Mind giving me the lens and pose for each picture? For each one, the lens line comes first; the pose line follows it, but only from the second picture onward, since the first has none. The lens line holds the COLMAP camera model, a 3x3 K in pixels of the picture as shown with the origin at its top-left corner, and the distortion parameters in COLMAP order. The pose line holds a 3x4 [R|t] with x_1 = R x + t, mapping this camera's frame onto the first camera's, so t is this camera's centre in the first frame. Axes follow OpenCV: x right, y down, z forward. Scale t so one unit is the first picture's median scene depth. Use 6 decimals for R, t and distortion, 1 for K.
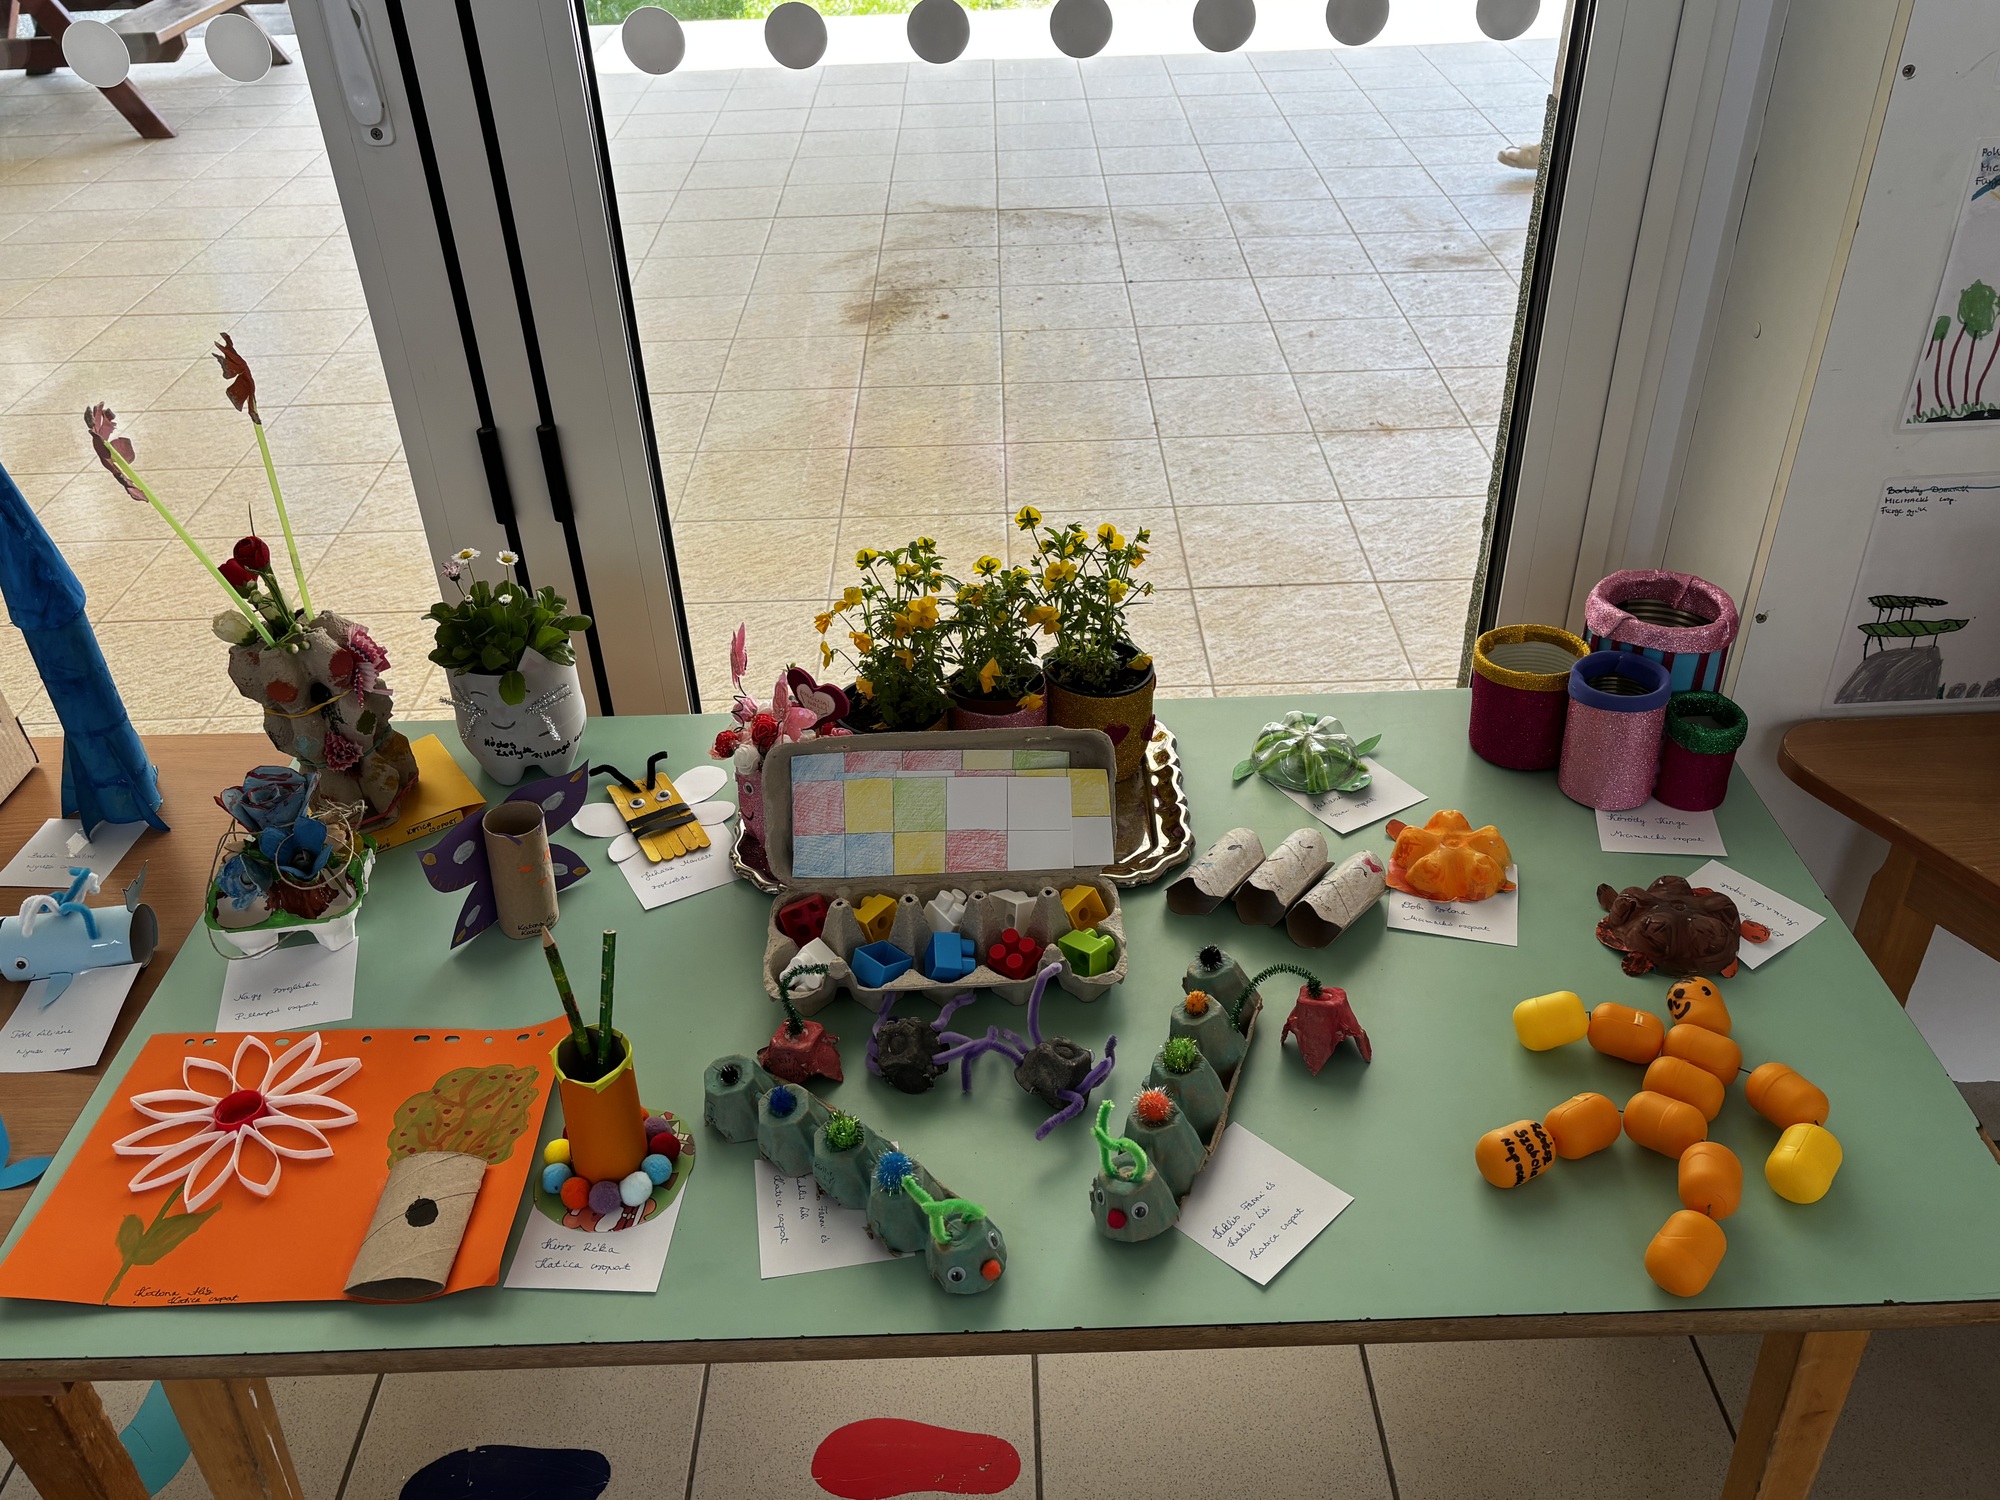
lens RADIAL K [[1653.1, 0, 1012.3], [0, 1653.1, 759.0], [0, 0, 1]] dist [0.002508, 0.015809]
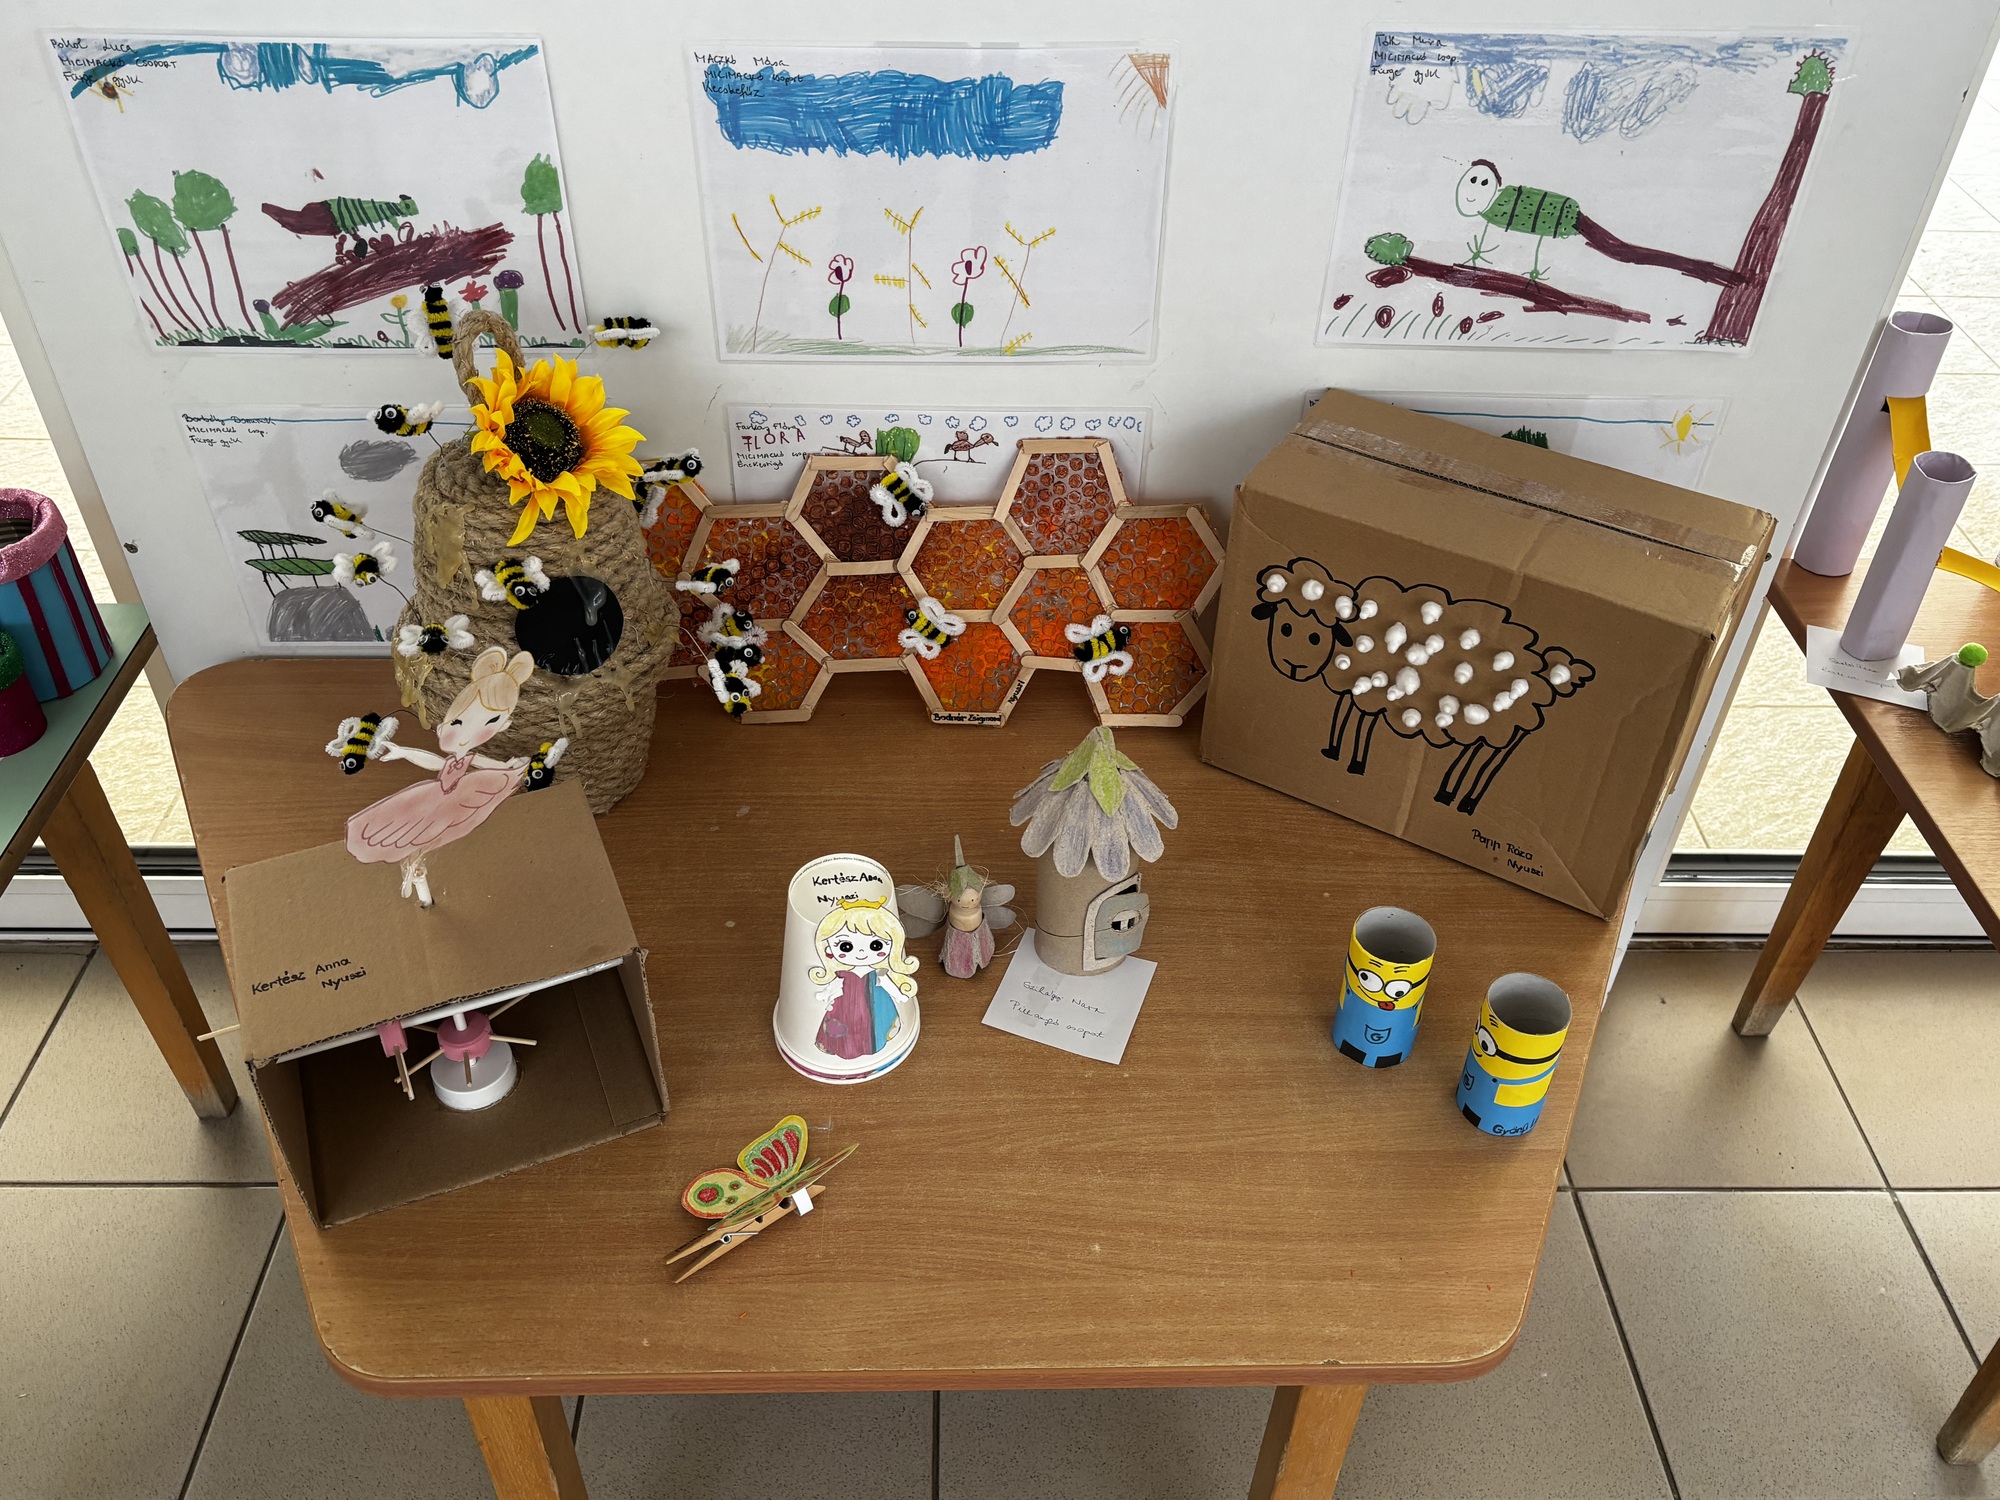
lens RADIAL K [[1653.1, 0, 1000.7], [0, 1653.1, 755.9], [0, 0, 1]] dist [0.002508, 0.015809]
pose [[0.998627, 0.039596, 0.034300, 0.993654], [-0.042937, 0.993767, 0.102874, -0.094027], [-0.030013, -0.104206, 0.994103, 0.062898]]
